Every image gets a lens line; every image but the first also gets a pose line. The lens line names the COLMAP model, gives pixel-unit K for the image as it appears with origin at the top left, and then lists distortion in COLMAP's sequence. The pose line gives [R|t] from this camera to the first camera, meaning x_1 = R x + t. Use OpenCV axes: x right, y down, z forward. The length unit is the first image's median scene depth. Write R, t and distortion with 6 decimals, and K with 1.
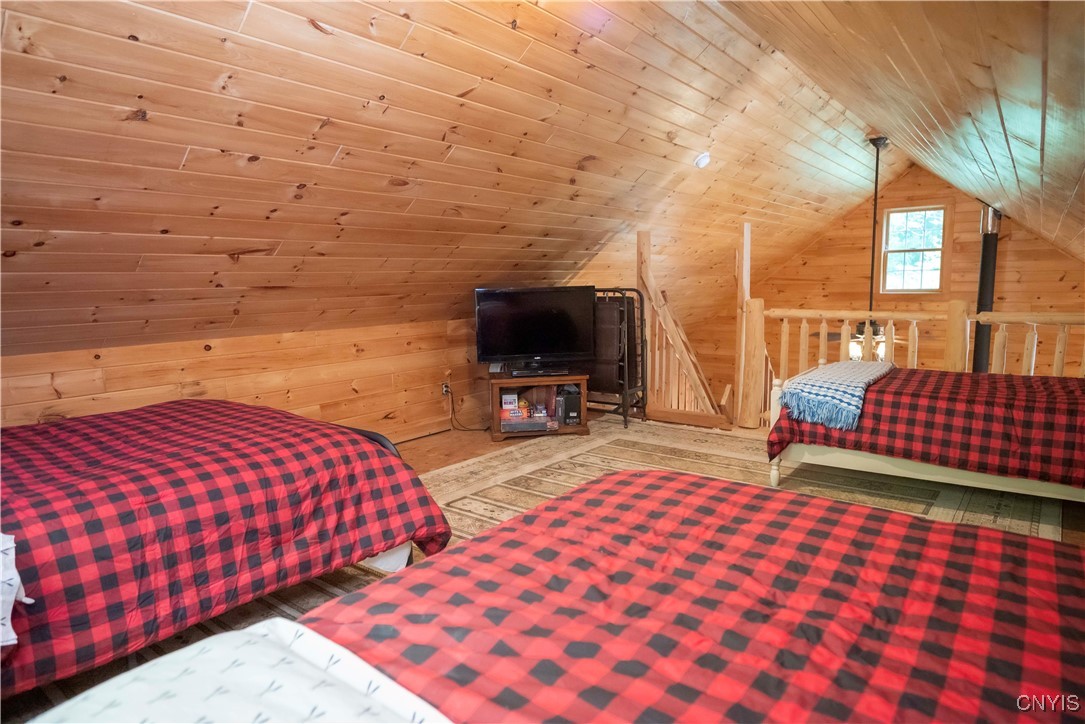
lens RADIAL K [[652.8, 0, 548.6], [0, 652.8, 381.3], [0, 0, 1]] dist [-0.002649, 0.000132]
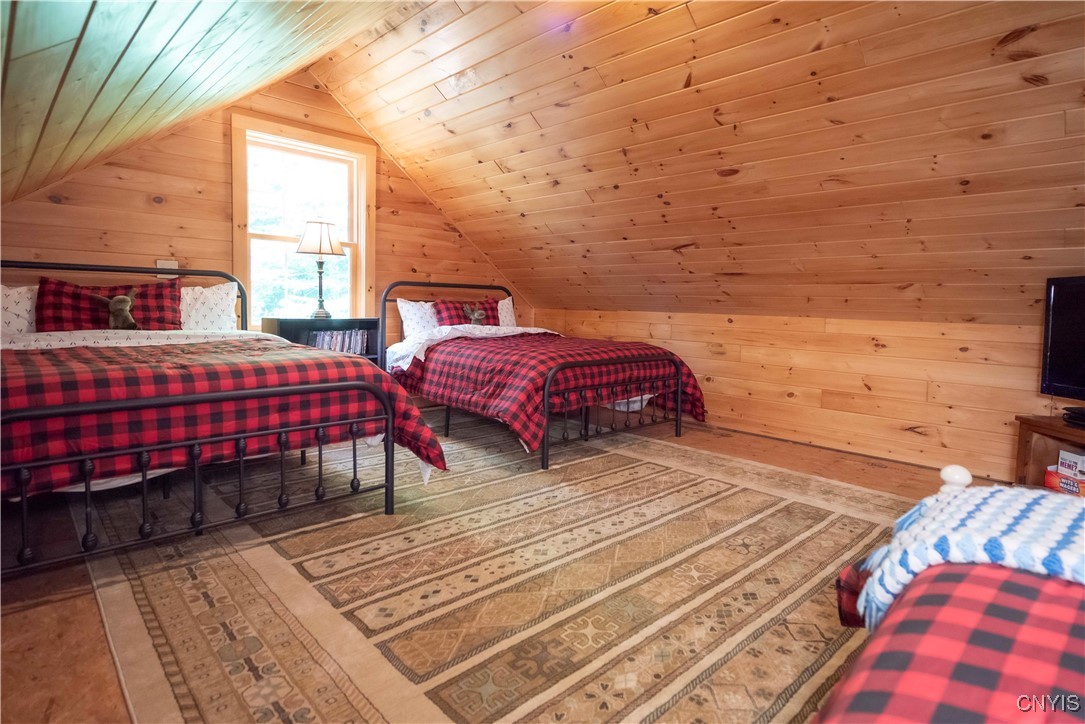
lens RADIAL K [[581.4, 0, 542.5], [0, 581.4, 362.0], [0, 0, 1]] dist [0.000582, 0.000192]
pose [[-0.166823, 0.111440, -0.979669, 0.765151], [-0.175906, 0.974288, 0.140782, -0.072221], [0.970169, 0.195815, -0.142931, 0.845814]]
